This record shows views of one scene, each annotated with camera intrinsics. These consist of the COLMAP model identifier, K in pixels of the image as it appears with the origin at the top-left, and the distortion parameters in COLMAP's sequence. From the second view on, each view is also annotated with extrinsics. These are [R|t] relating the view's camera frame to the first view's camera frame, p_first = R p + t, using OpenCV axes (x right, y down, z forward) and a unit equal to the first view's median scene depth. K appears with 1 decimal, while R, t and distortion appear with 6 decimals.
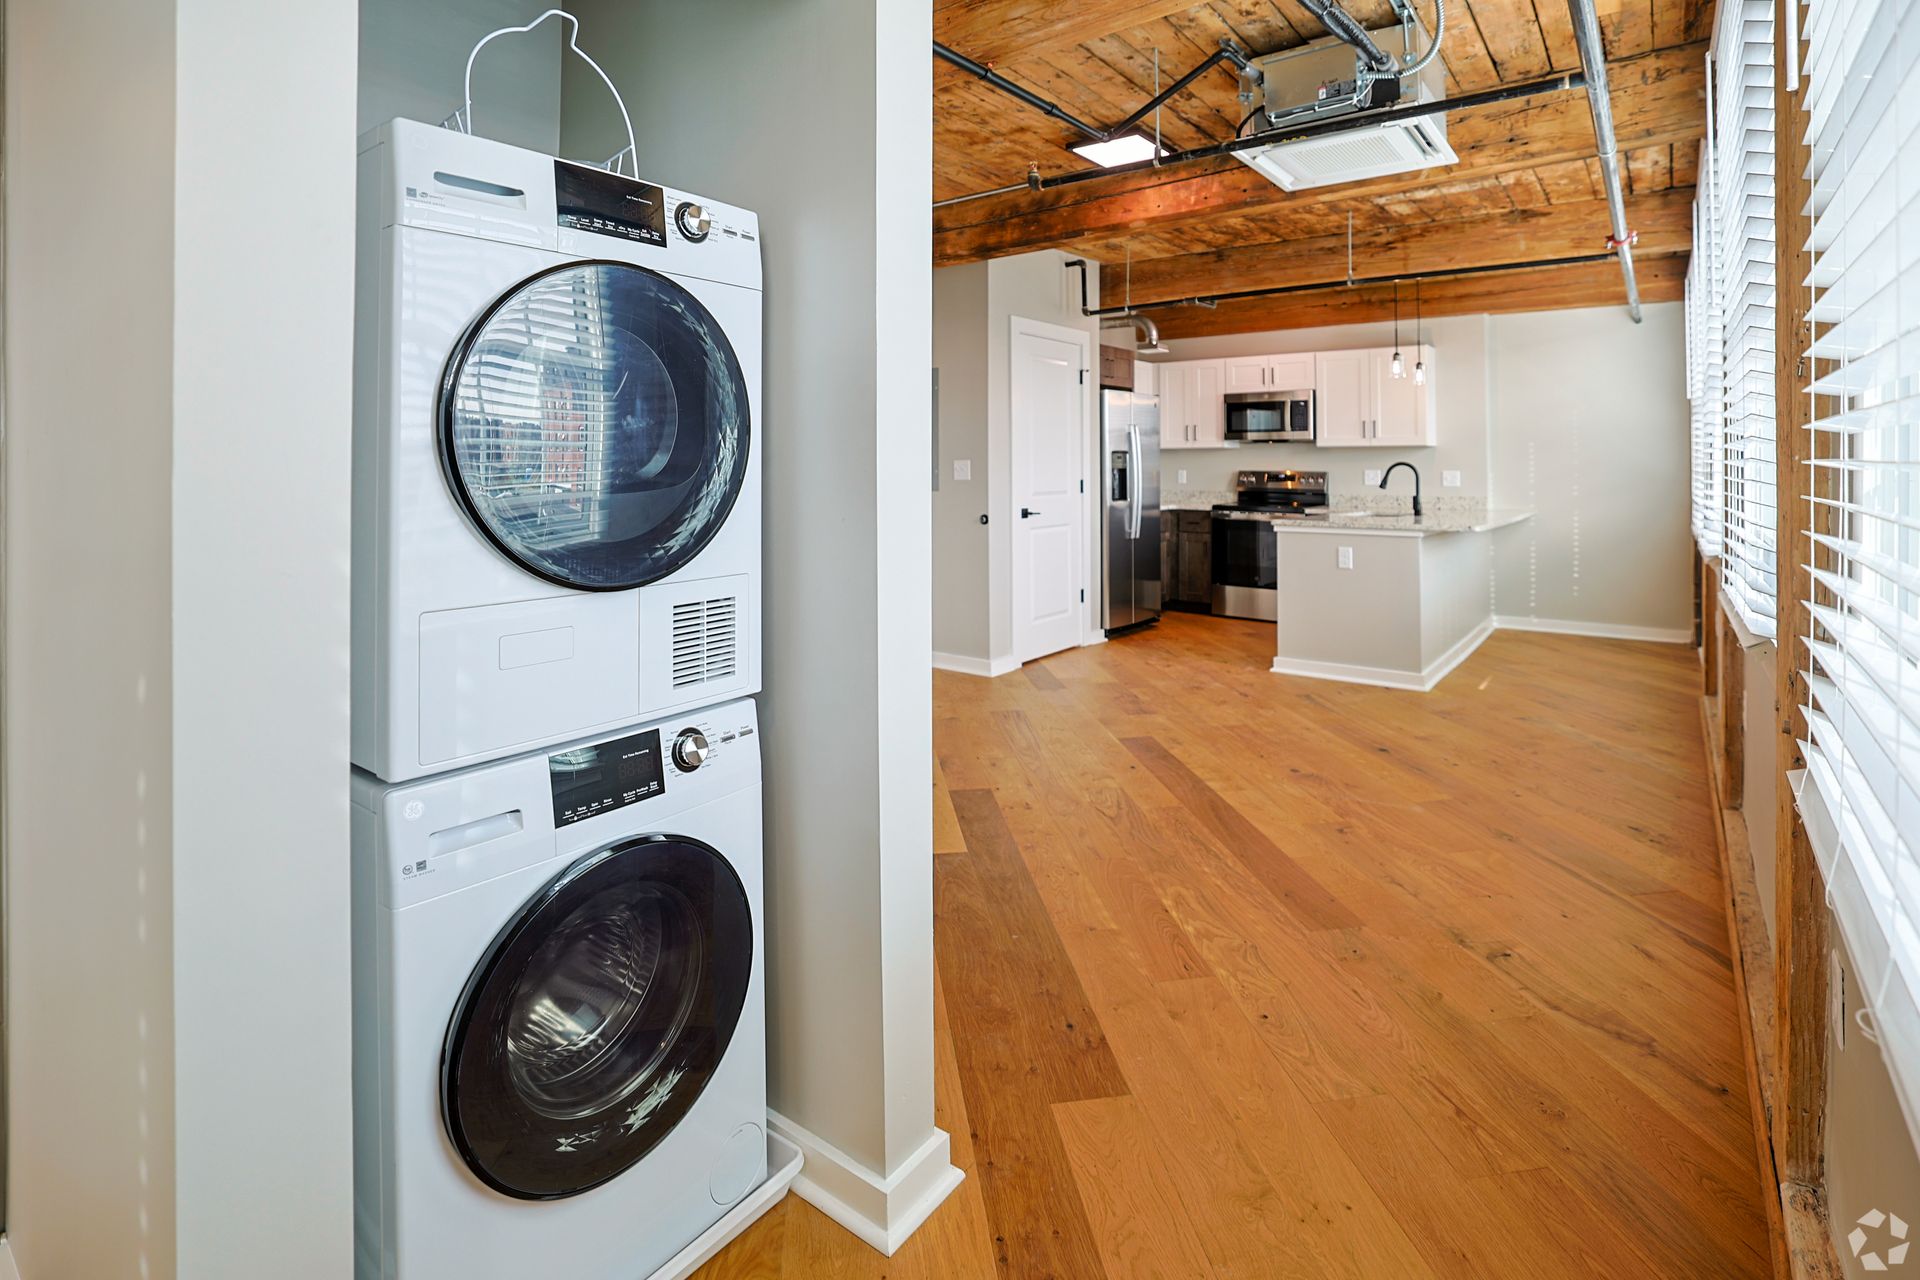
lens RADIAL K [[851.7, 0, 1012.2], [0, 851.7, 451.7], [0, 0, 1]] dist [-0.036264, 0.012822]
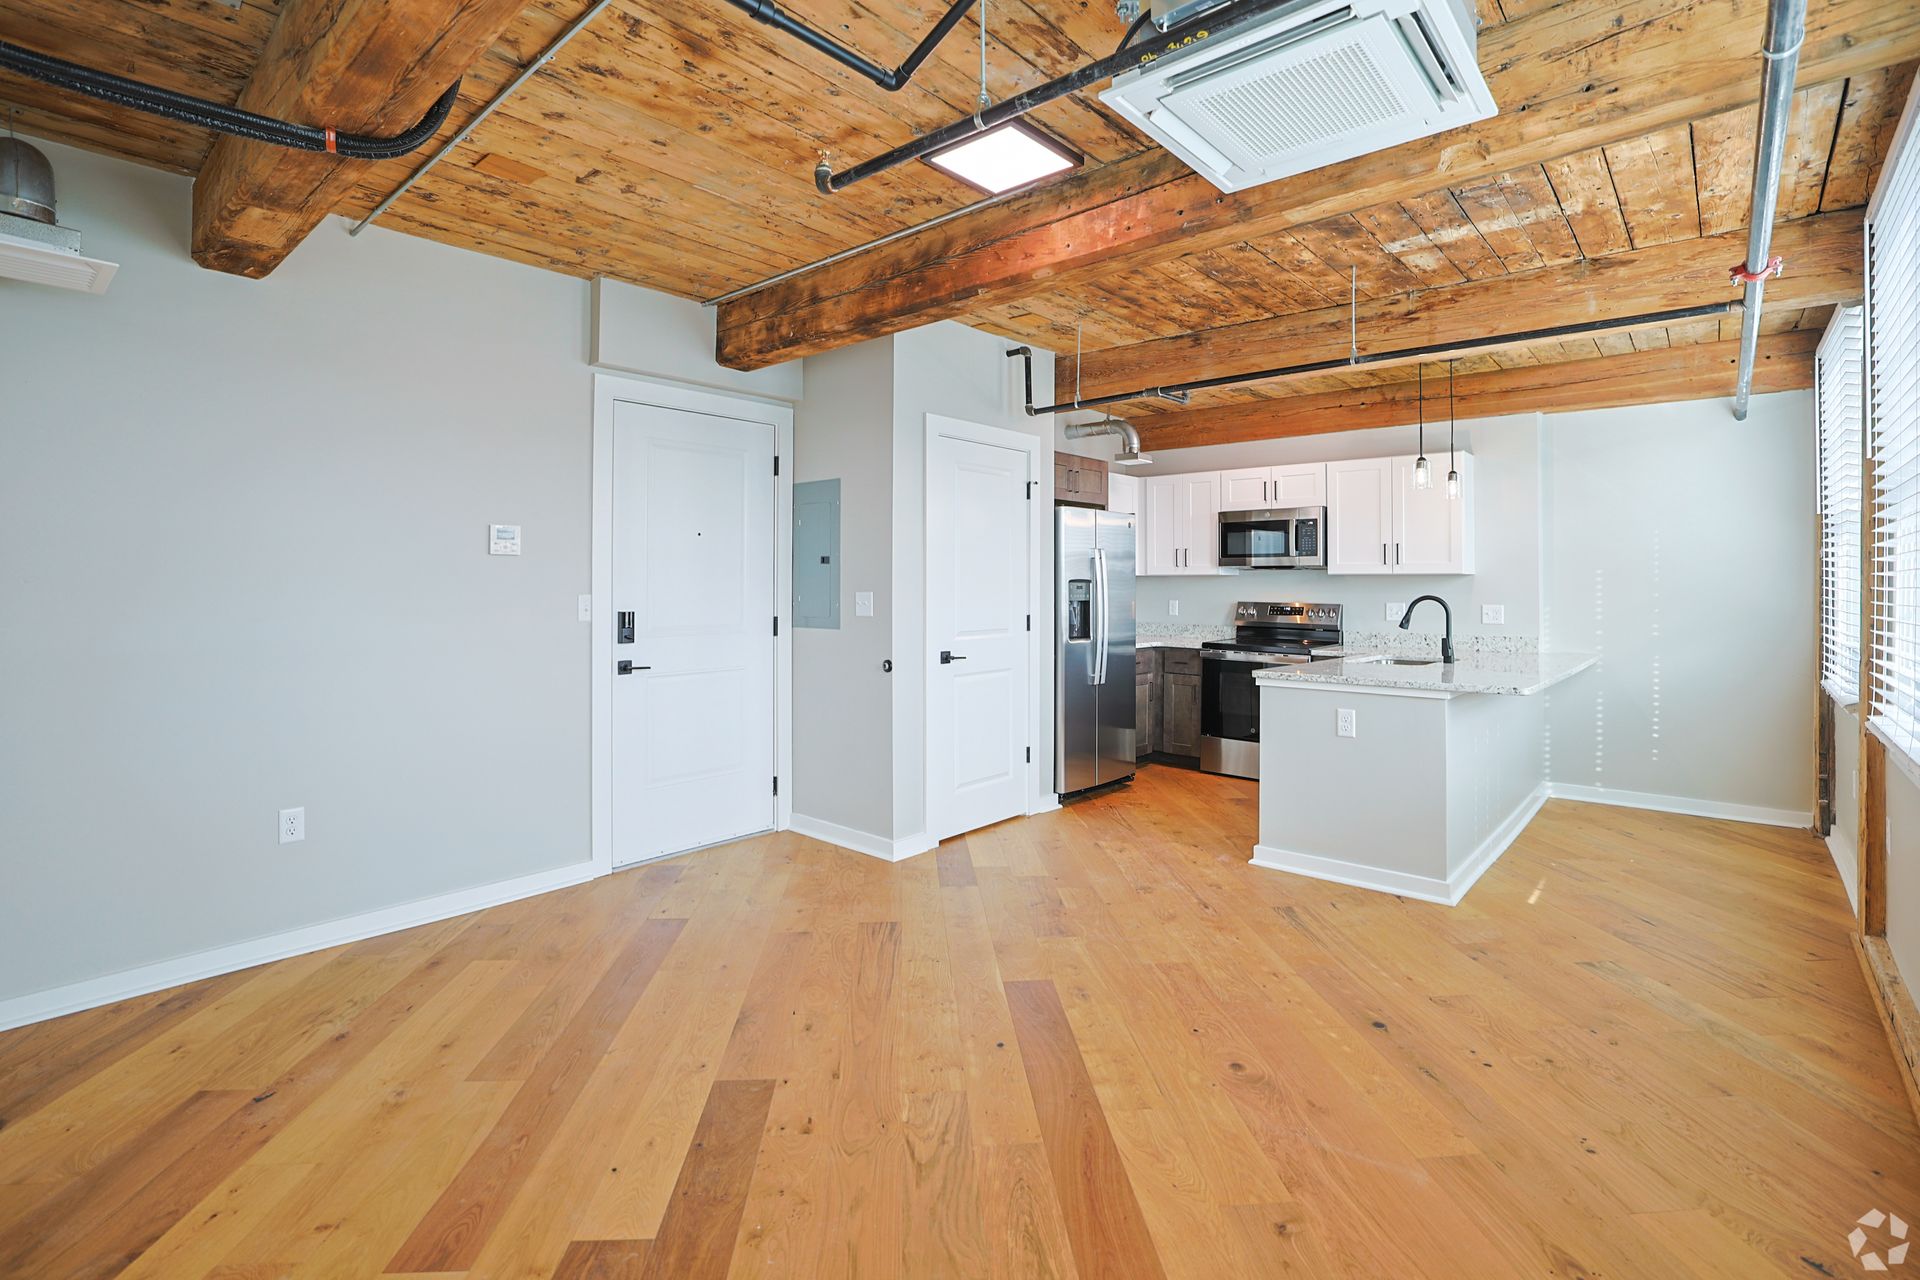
lens RADIAL K [[851.7, 0, 977.6], [0, 851.7, 582.4], [0, 0, 1]] dist [-0.036264, 0.012822]
pose [[0.997177, 0.003129, -0.075016, 0.103966], [-0.002450, 0.999955, 0.009146, -0.006474], [0.075041, -0.008937, 0.997140, 0.188796]]
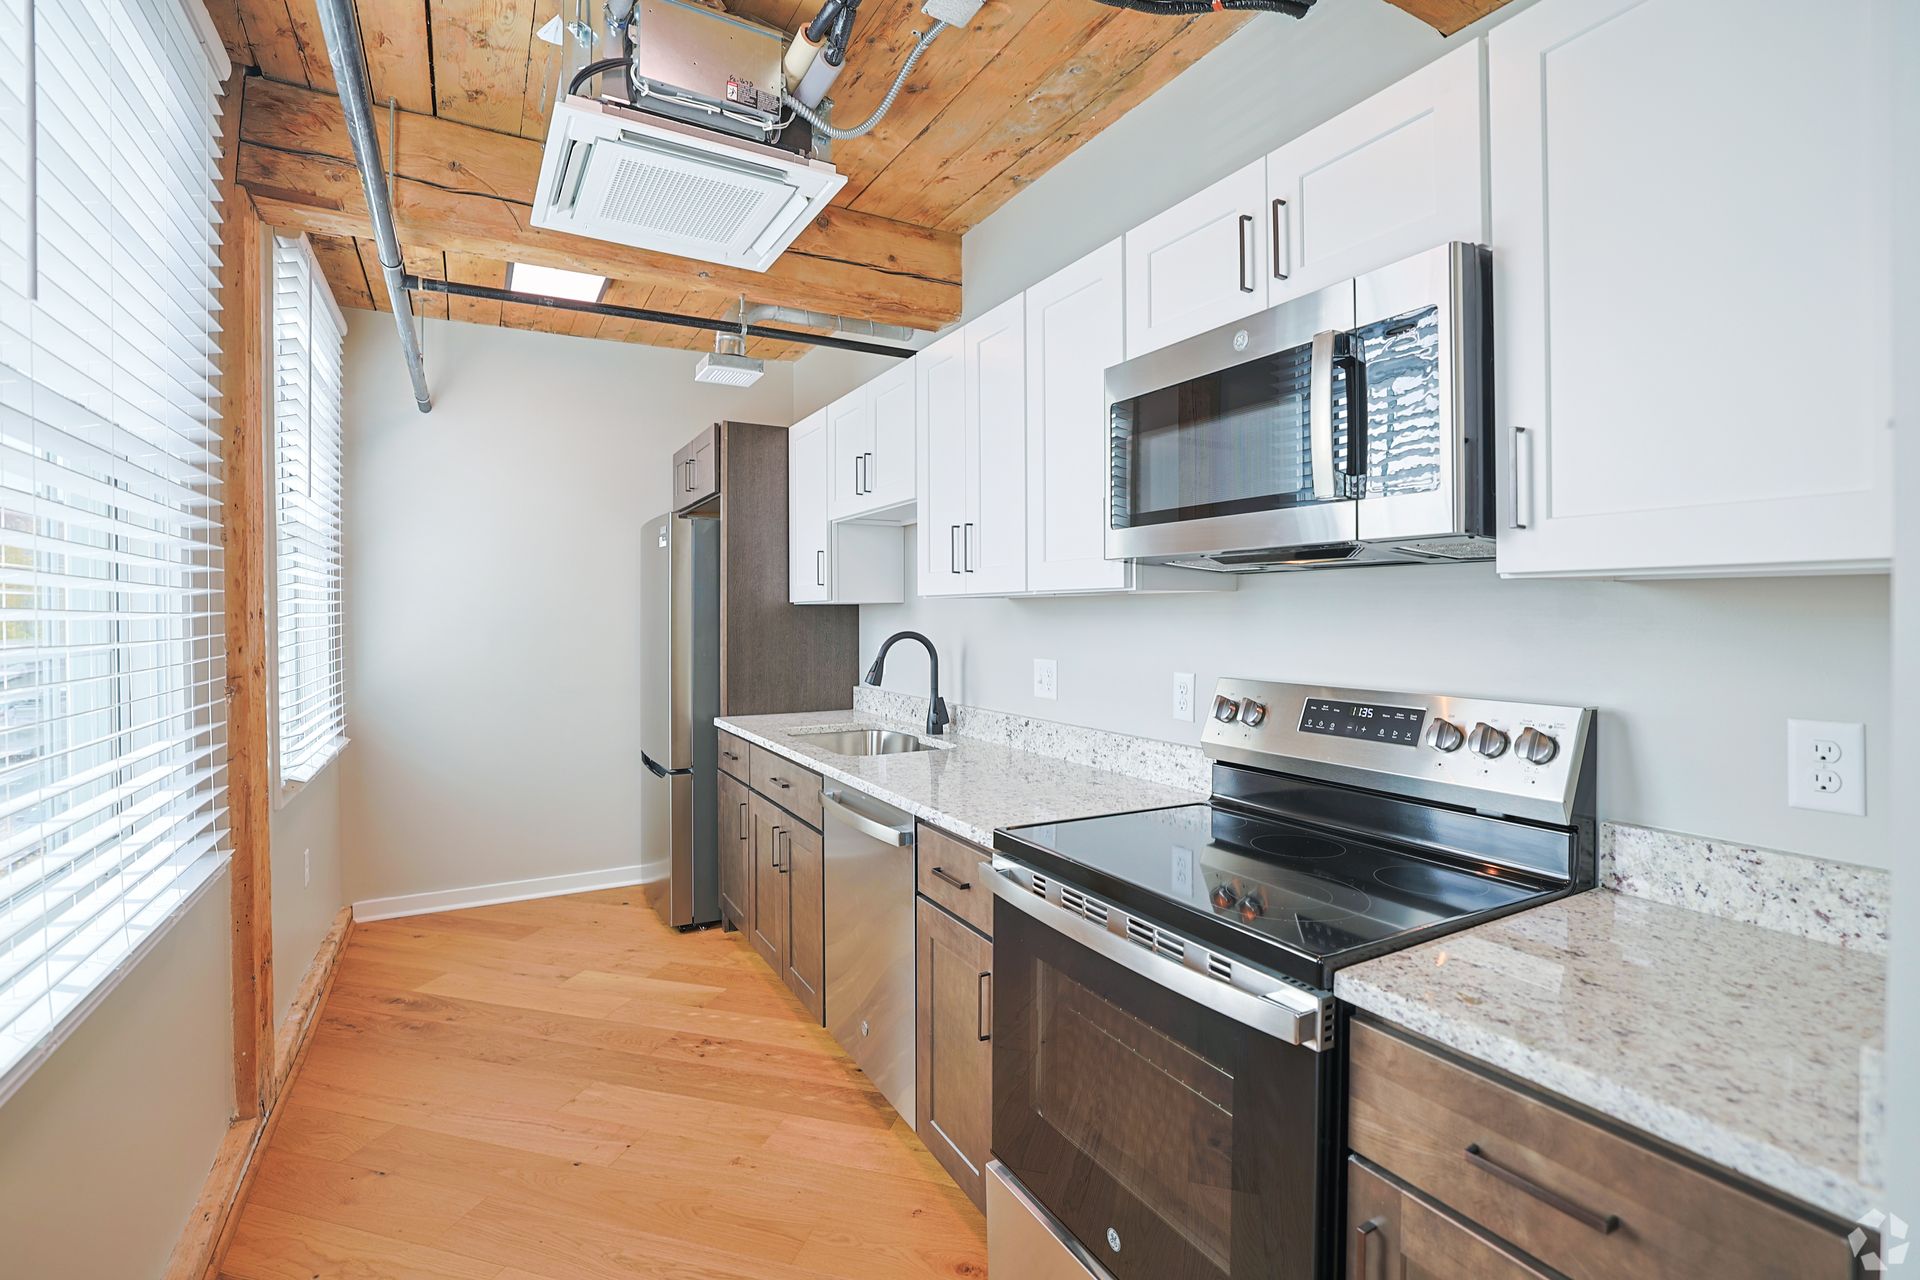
lens RADIAL K [[851.7, 0, 974.8], [0, 851.7, 629.6], [0, 0, 1]] dist [-0.036264, 0.012822]
pose [[0.903871, 0.014942, -0.427543, 0.460543], [-0.000523, 0.999428, 0.033824, -0.000874], [0.427804, -0.030349, 0.903362, 1.091091]]
